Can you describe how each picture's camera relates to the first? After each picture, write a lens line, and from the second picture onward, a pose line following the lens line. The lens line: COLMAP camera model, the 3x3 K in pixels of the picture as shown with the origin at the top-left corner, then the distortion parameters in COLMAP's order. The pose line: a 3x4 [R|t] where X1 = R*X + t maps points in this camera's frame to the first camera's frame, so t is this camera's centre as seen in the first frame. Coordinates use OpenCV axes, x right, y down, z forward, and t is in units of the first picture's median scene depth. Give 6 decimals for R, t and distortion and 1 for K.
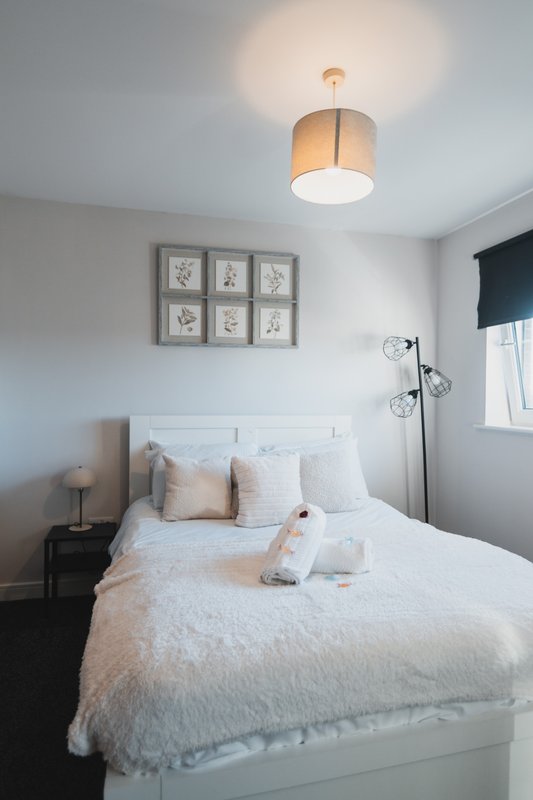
lens RADIAL K [[474.7, 0, 299.7], [0, 474.7, 387.7], [0, 0, 1]] dist [-0.017149, -0.000526]
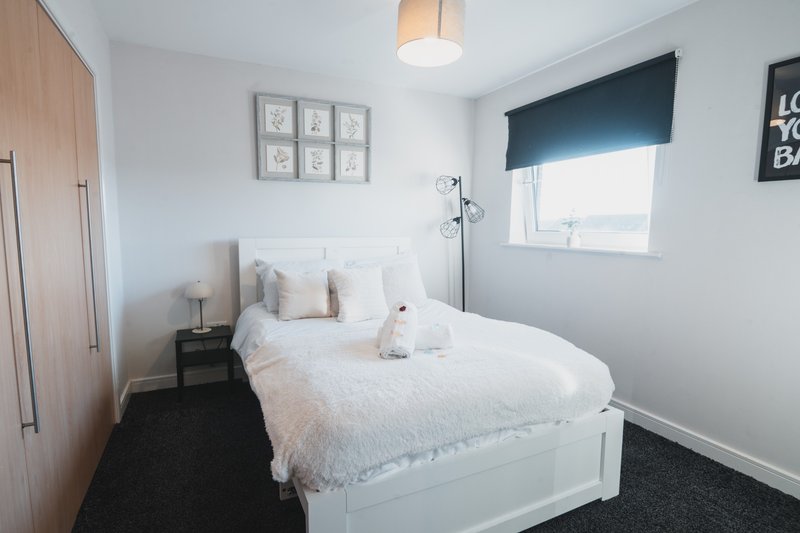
lens RADIAL K [[378.1, 0, 400.6], [0, 378.1, 259.9], [0, 0, 1]] dist [-0.011579, -0.000843]
pose [[0.987082, -0.019716, 0.159000, -0.113209], [0.002028, 0.993857, 0.110649, 0.008174], [-0.160205, -0.108898, 0.981058, -0.022065]]
